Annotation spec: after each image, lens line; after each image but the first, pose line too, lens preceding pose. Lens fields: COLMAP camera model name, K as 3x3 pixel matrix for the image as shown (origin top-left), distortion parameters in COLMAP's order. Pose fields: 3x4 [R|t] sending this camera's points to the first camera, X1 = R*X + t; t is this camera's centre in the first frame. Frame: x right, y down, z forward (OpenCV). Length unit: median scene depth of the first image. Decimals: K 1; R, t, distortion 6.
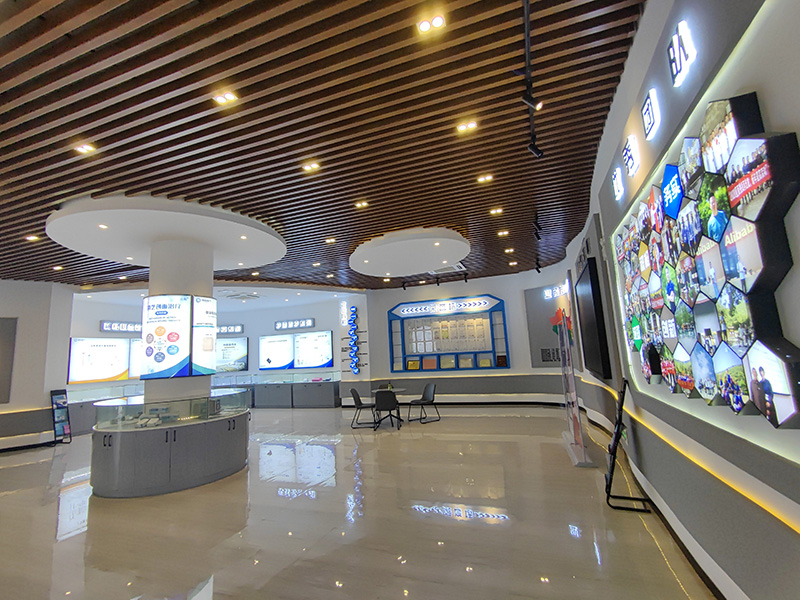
lens RADIAL K [[371.4, 0, 402.7], [0, 371.4, 295.0], [0, 0, 1]] dist [0.000011, 0.002145]
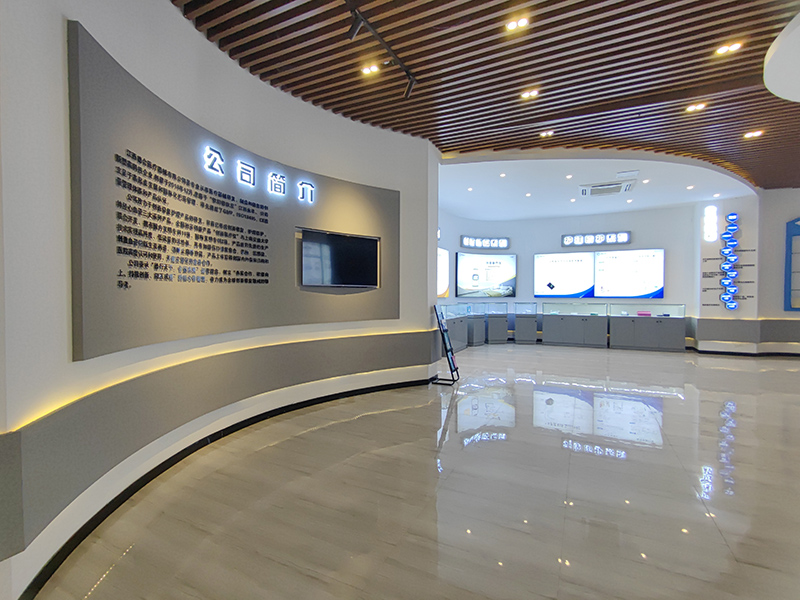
lens RADIAL K [[371.4, 0, 404.5], [0, 371.4, 300.5], [0, 0, 1]] dist [0.000011, 0.002145]
pose [[0.994538, 0.057430, -0.087155, -0.610103], [-0.040910, 0.982685, 0.180711, 0.082150], [0.096024, -0.176159, 0.979667, 0.217330]]
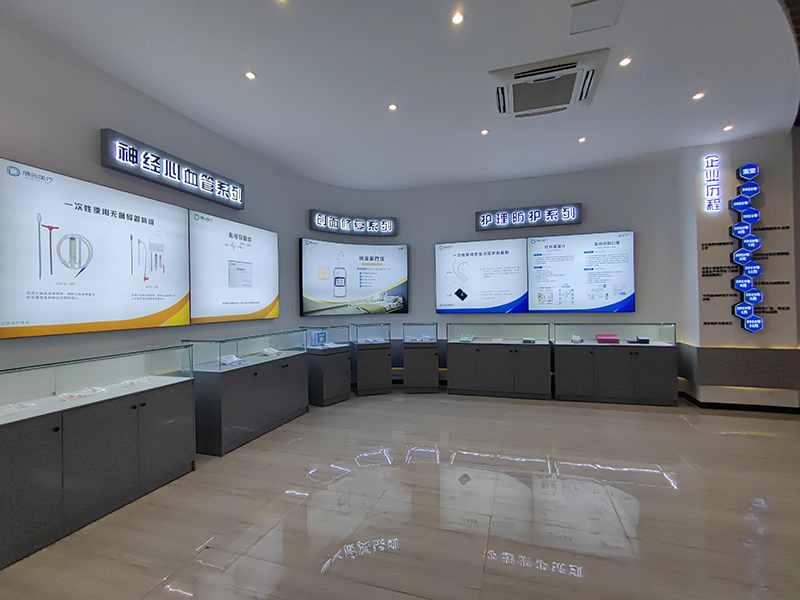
lens RADIAL K [[371.4, 0, 401.2], [0, 371.4, 302.5], [0, 0, 1]] dist [0.000011, 0.002145]
pose [[0.998011, 0.038256, 0.050099, -0.473695], [-0.045519, 0.987186, 0.152944, 0.121237], [-0.043606, -0.154920, 0.986964, 0.548361]]
